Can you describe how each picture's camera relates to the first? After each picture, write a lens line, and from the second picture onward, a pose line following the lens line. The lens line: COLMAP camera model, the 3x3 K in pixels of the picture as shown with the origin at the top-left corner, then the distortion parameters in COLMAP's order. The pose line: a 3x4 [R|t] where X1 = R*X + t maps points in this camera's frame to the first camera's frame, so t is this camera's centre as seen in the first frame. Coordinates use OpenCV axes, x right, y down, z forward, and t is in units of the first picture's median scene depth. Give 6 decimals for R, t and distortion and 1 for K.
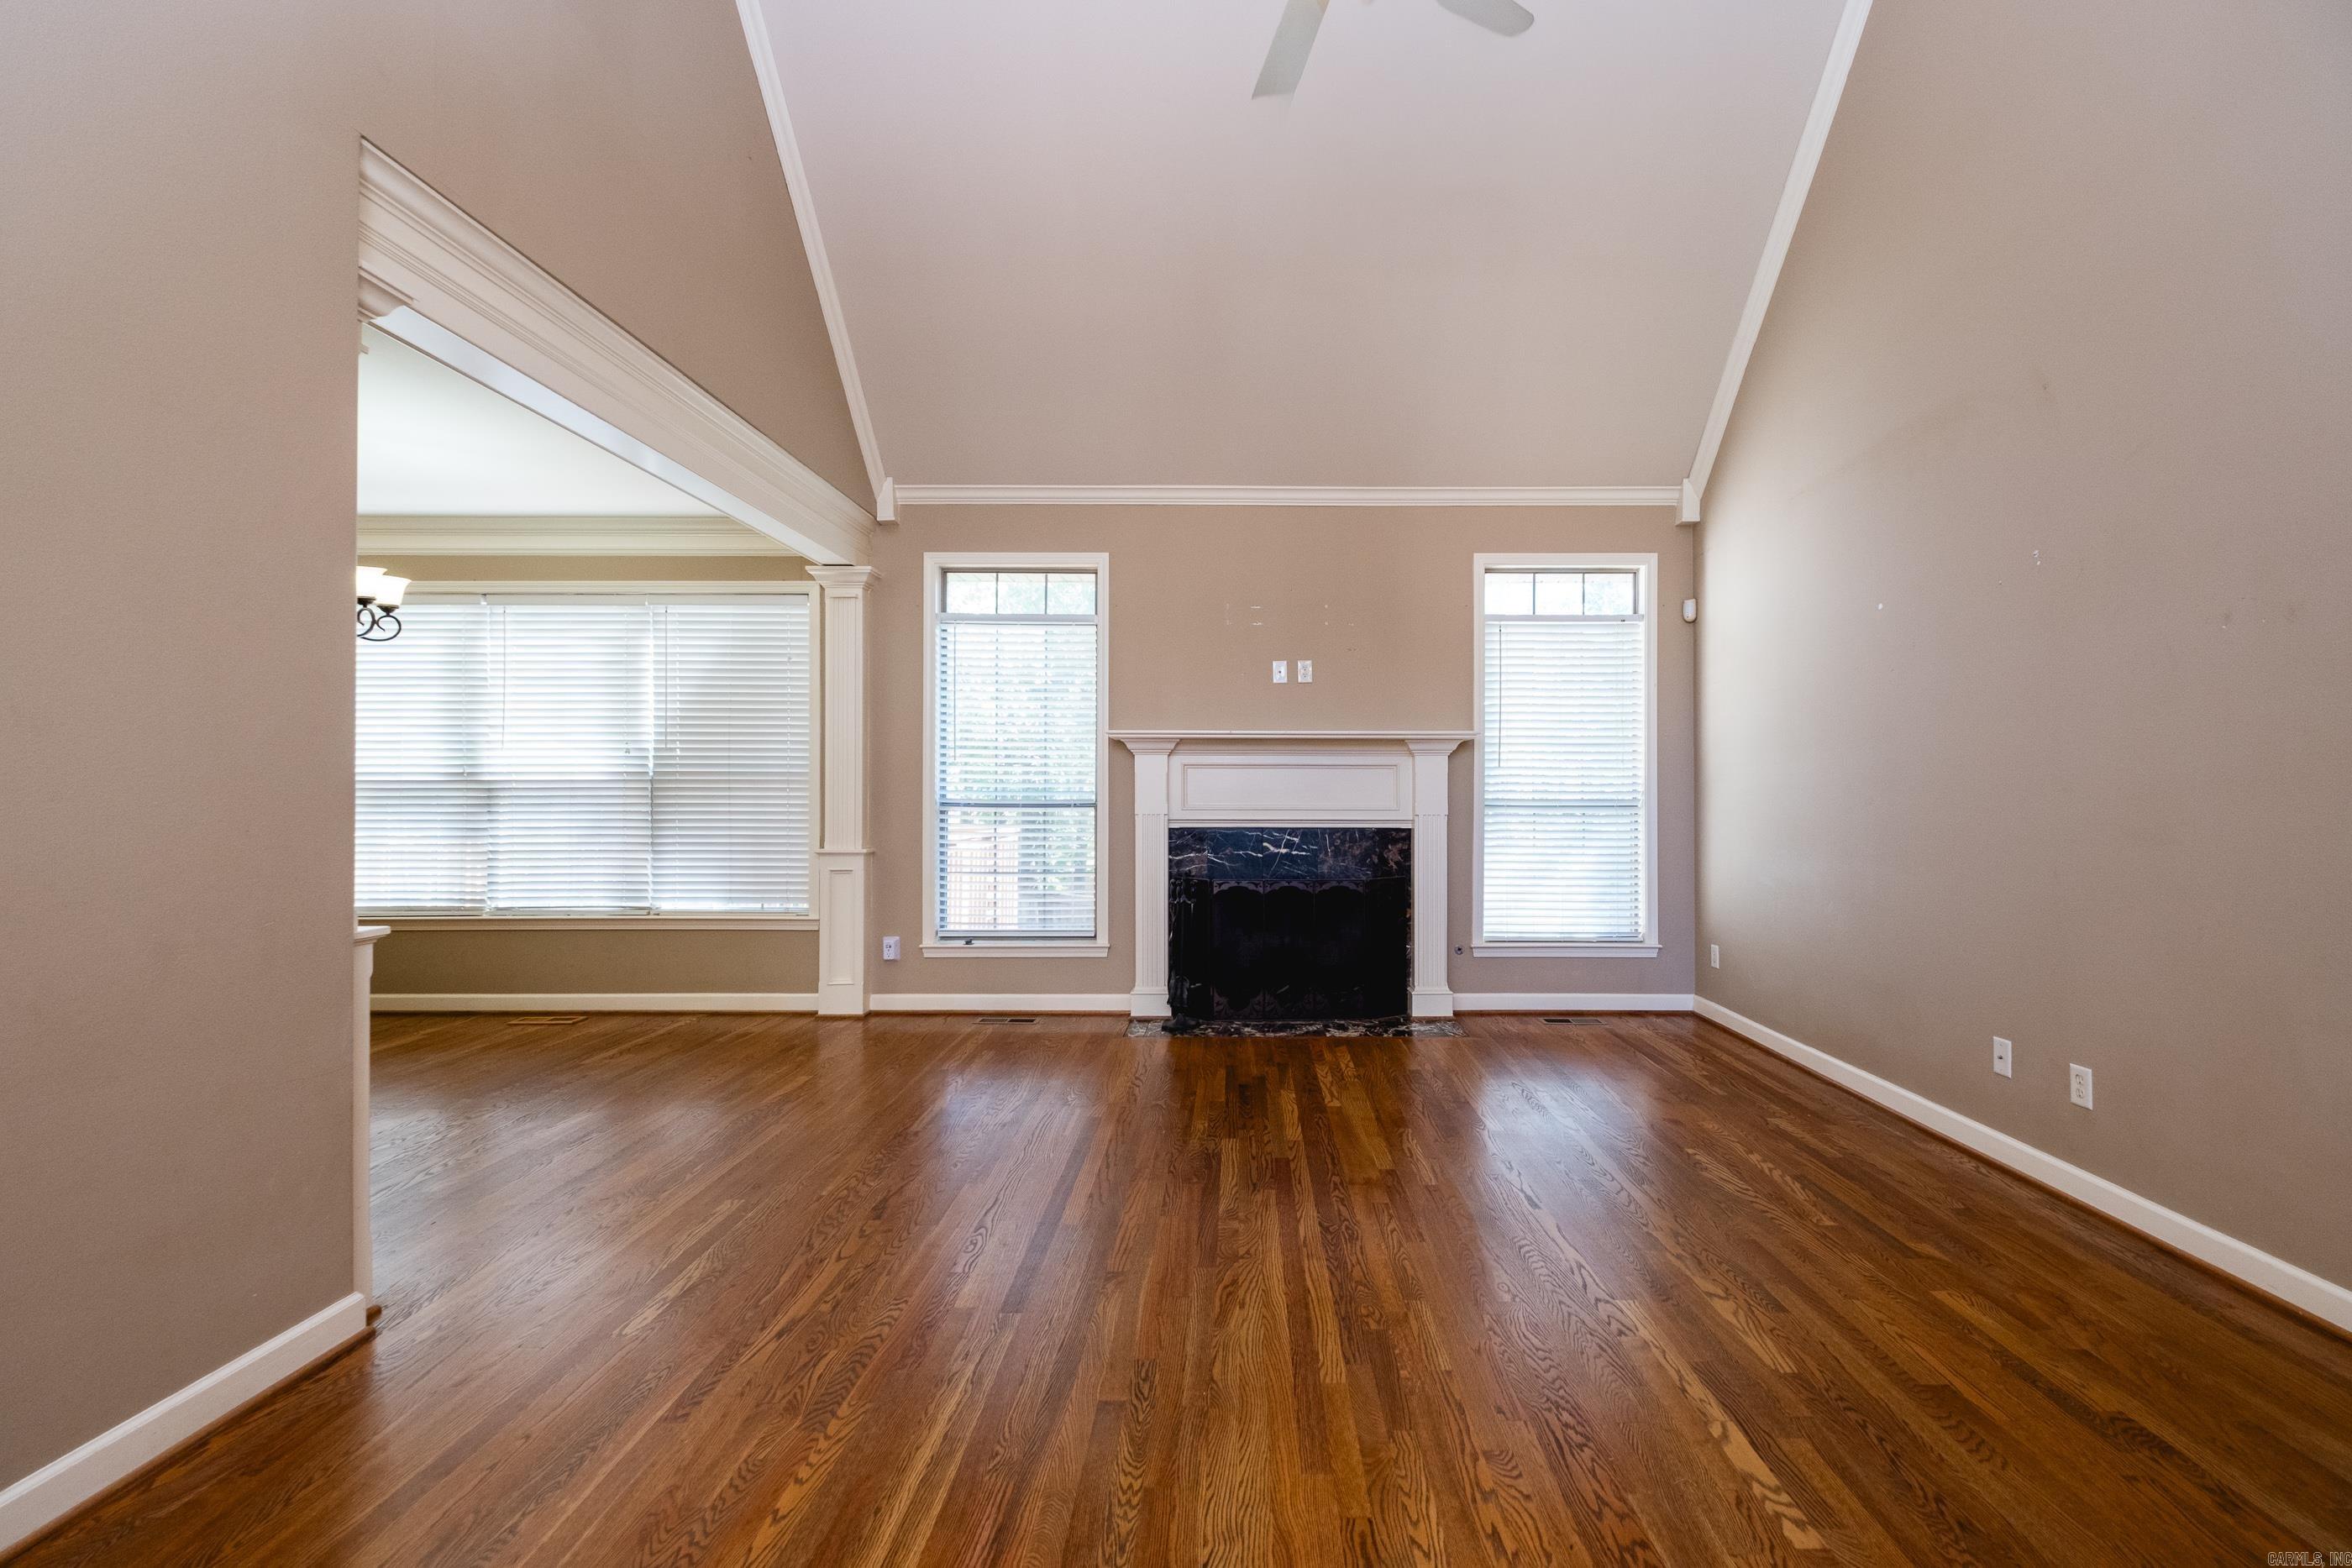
lens RADIAL K [[1024.7, 0, 1263.3], [0, 1024.7, 780.7], [0, 0, 1]] dist [0.007903, -0.004363]
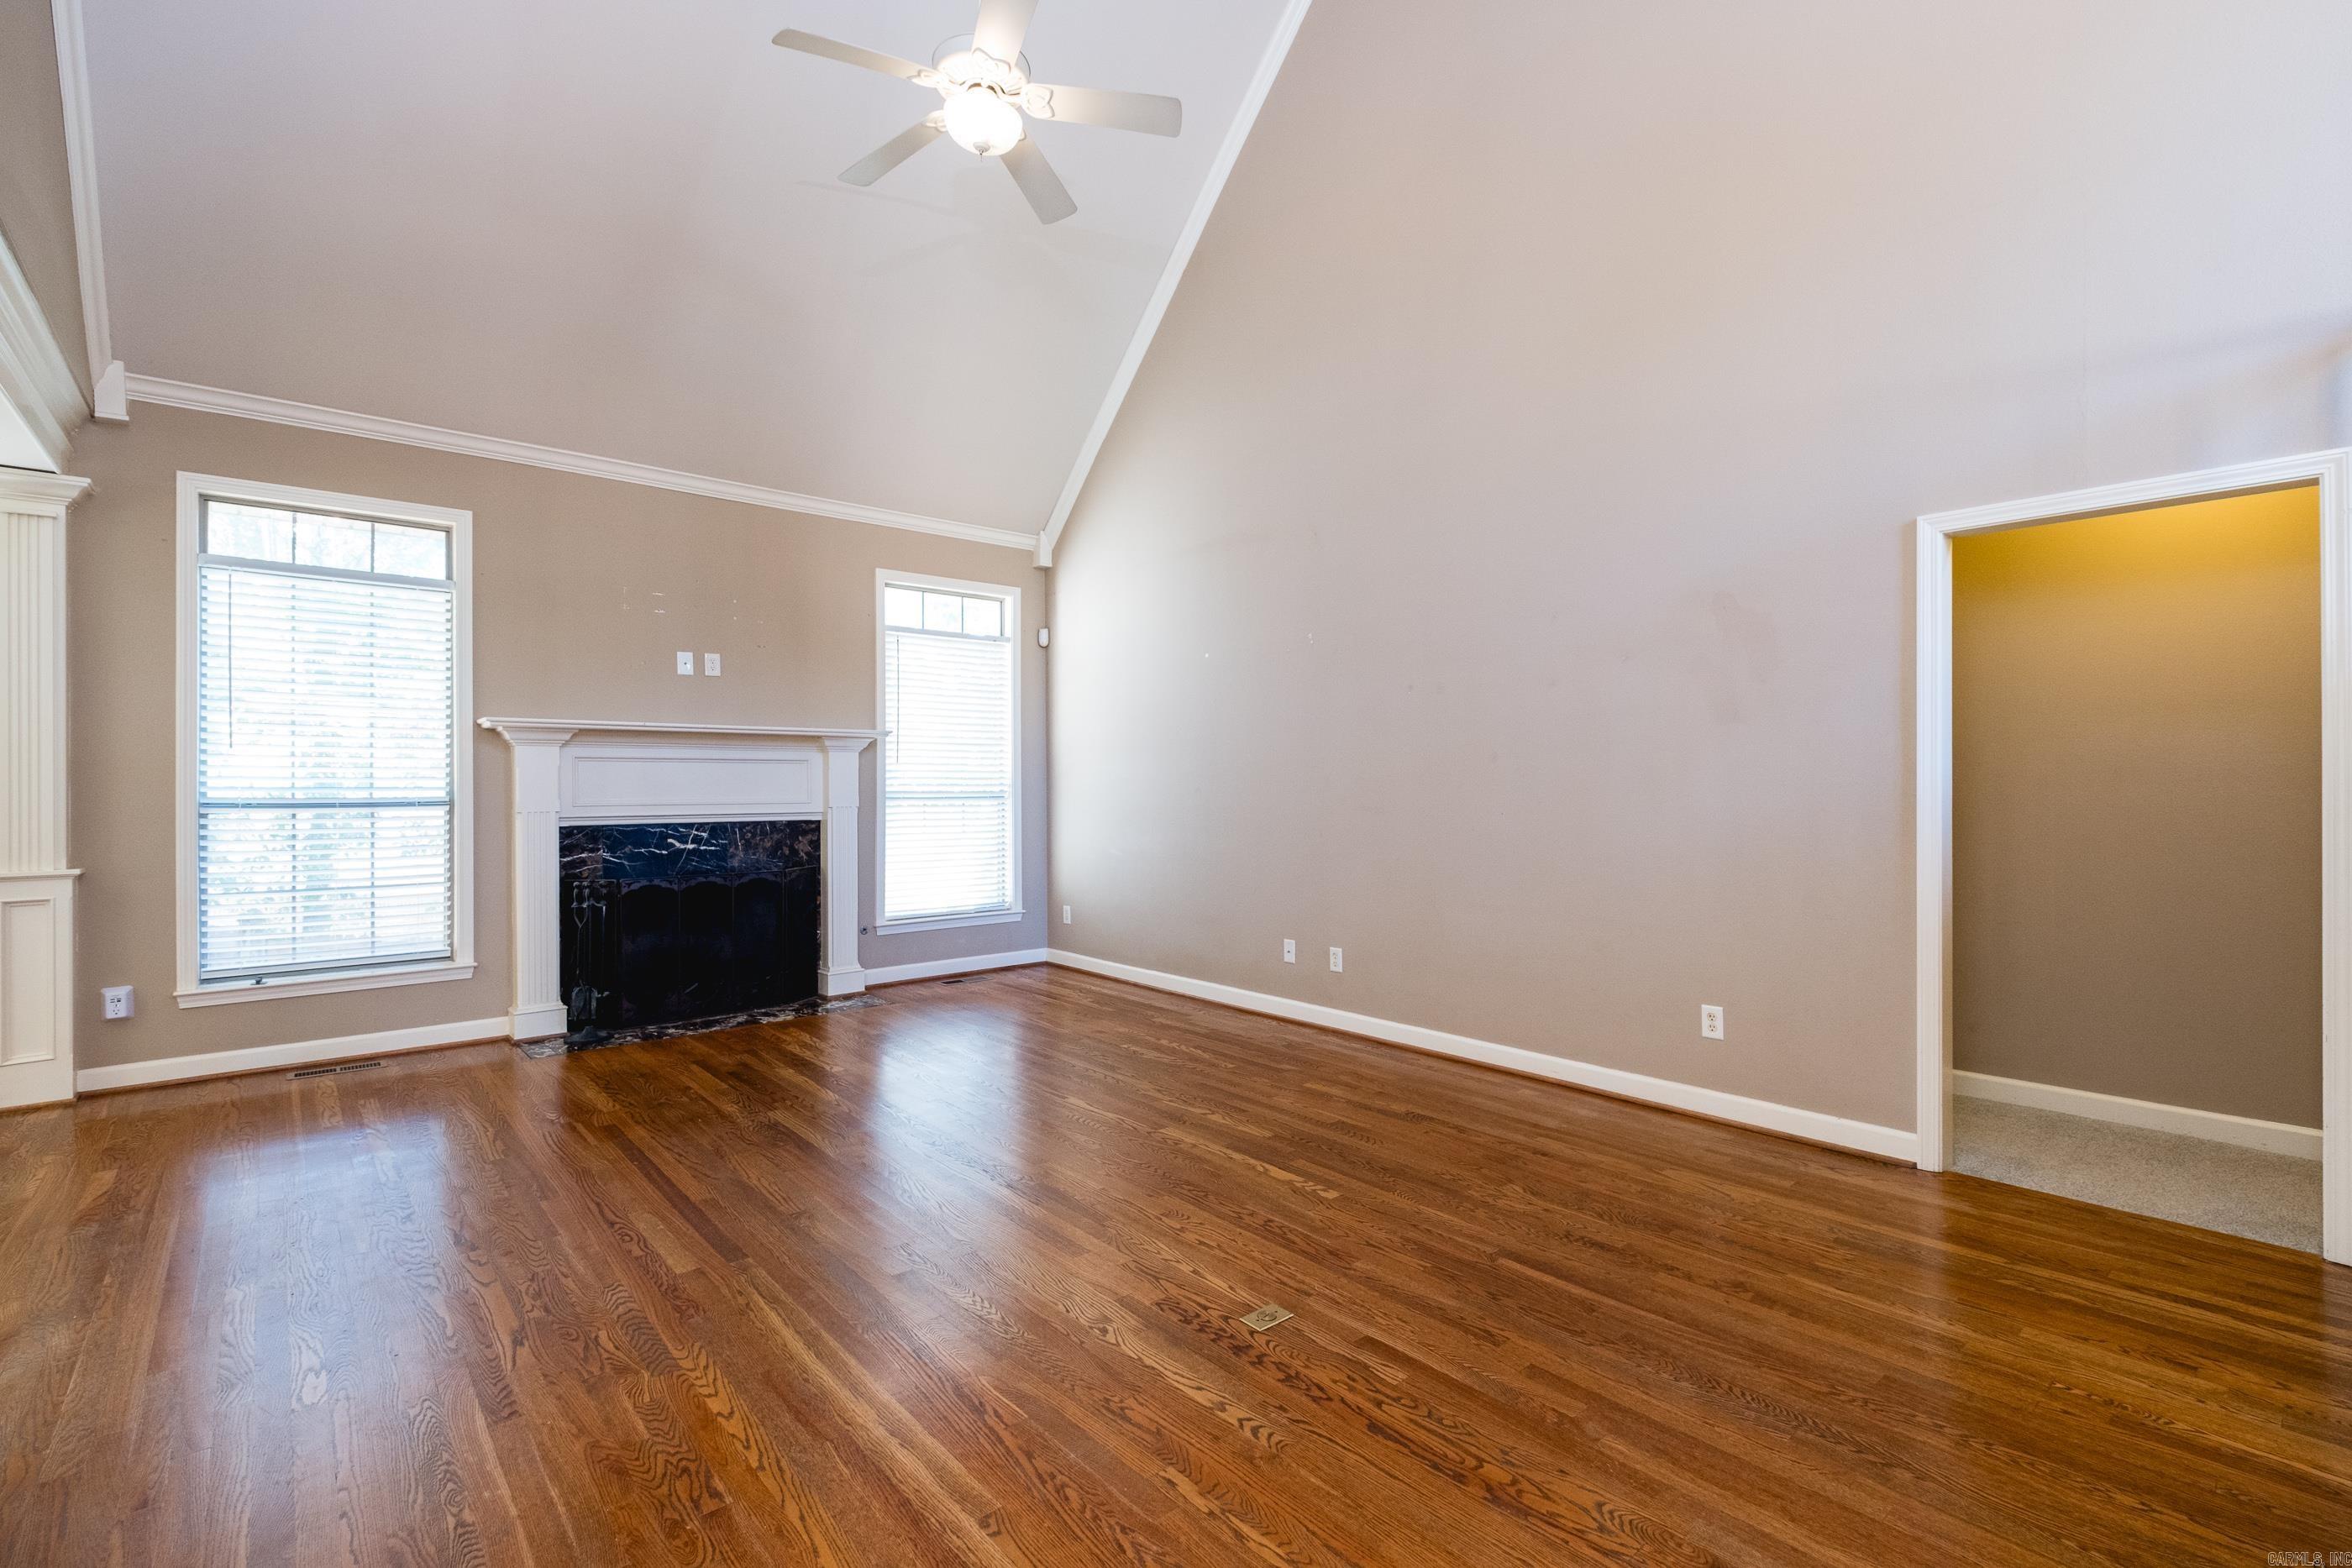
lens RADIAL K [[1024.7, 0, 1215.1], [0, 1024.7, 790.0], [0, 0, 1]] dist [0.007903, -0.004363]
pose [[0.753274, -0.007980, 0.657659, -0.253848], [-0.002449, 0.999885, 0.014937, -0.001899], [-0.657703, -0.012862, 0.753168, -0.070030]]
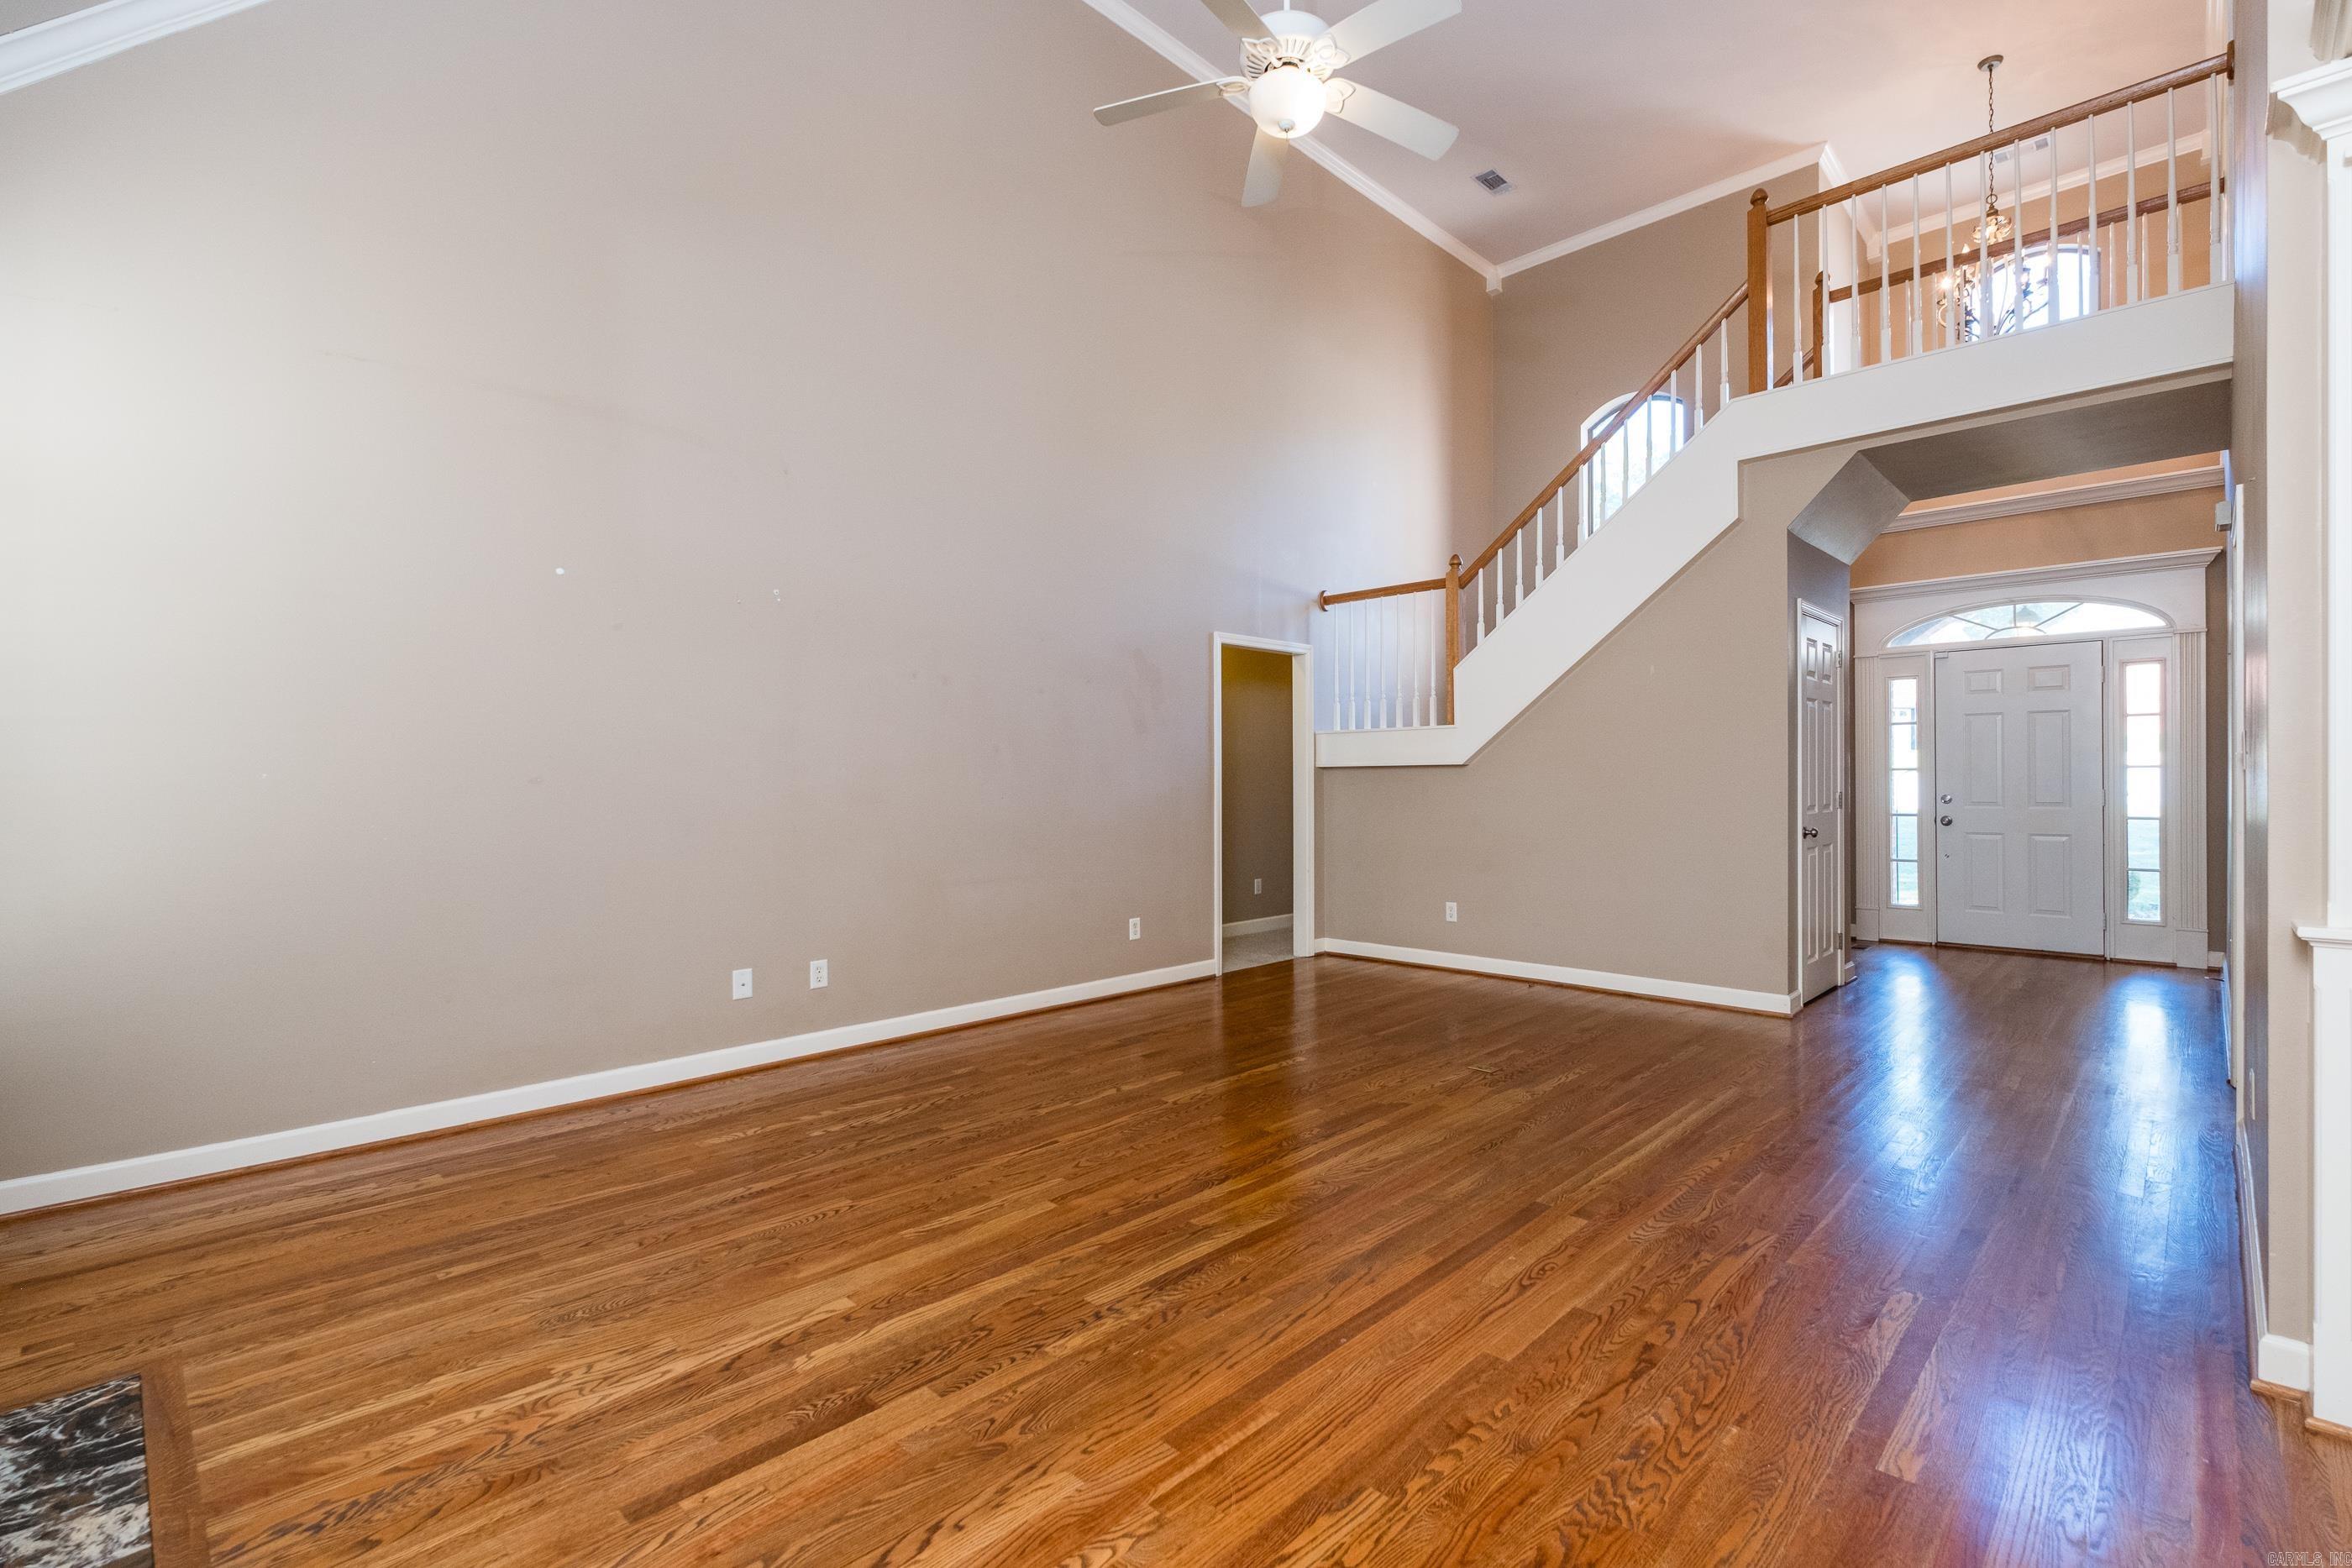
lens RADIAL K [[1024.7, 0, 1213.6], [0, 1024.7, 781.1], [0, 0, 1]] dist [0.007903, -0.004363]
pose [[-0.699319, 0.000988, 0.714809, -0.360735], [-0.002369, 0.999990, -0.003700, 0.015287], [-0.714805, -0.004281, -0.699310, 0.917367]]
